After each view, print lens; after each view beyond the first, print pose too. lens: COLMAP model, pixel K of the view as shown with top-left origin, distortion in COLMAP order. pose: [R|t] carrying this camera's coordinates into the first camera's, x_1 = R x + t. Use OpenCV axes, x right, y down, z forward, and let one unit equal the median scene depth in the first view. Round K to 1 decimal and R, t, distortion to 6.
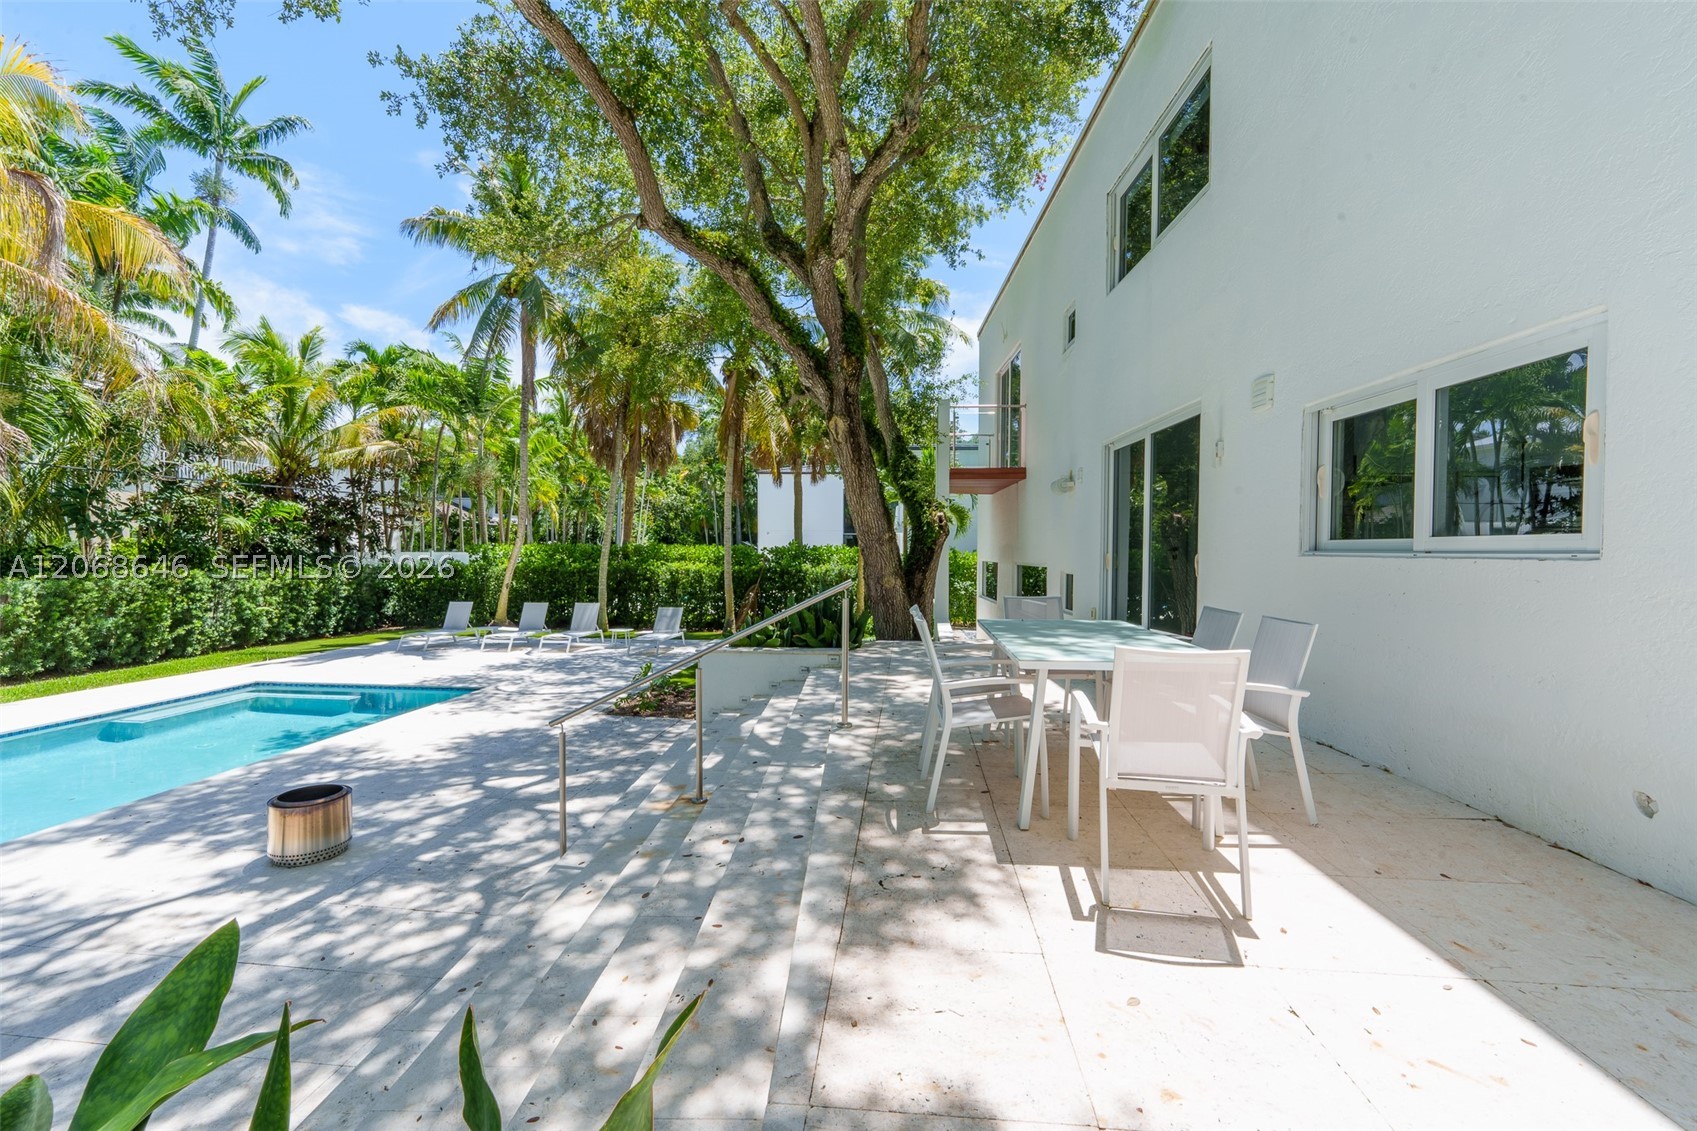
lens RADIAL K [[676.4, 0, 843.8], [0, 676.4, 564.2], [0, 0, 1]] dist [0.000323, -0.000740]
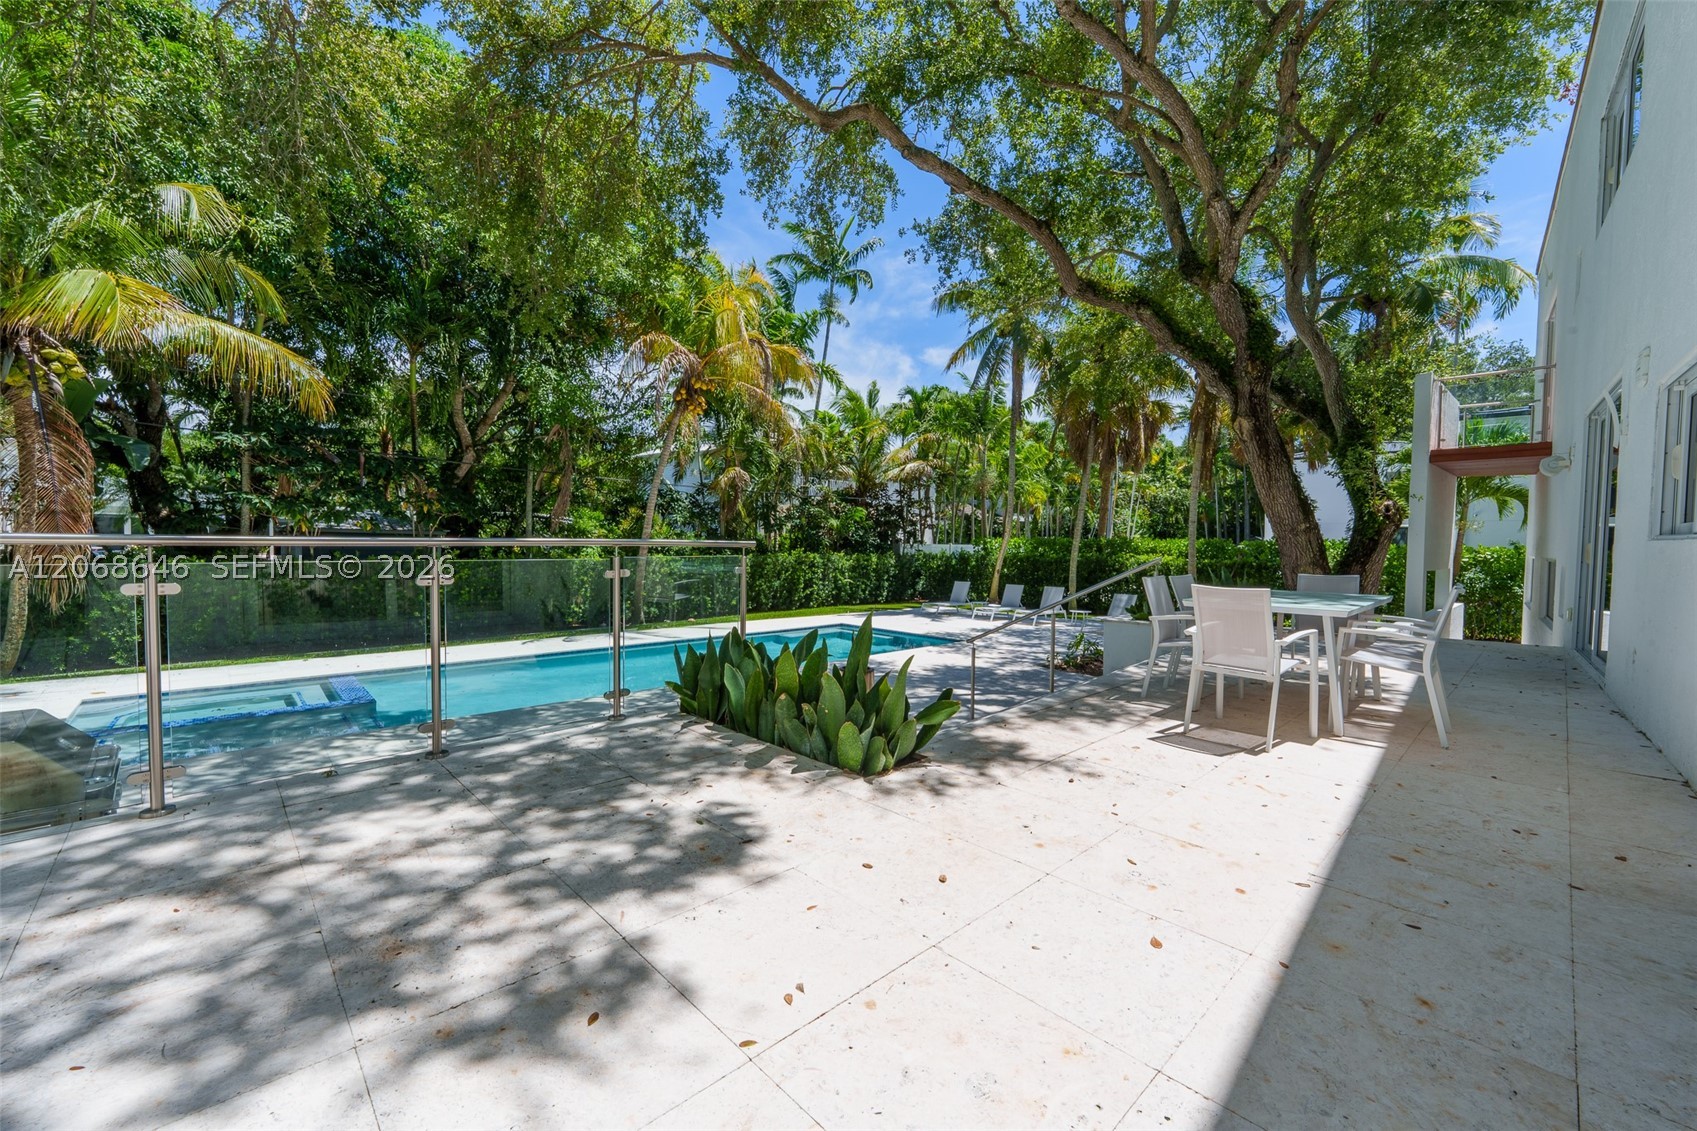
lens RADIAL K [[676.4, 0, 847.1], [0, 676.4, 569.0], [0, 0, 1]] dist [0.000323, -0.000740]
pose [[0.752598, 0.030925, -0.657754, 0.121897], [-0.022562, 0.999521, 0.021178, 0.008831], [0.658094, -0.001099, 0.752935, -0.124609]]
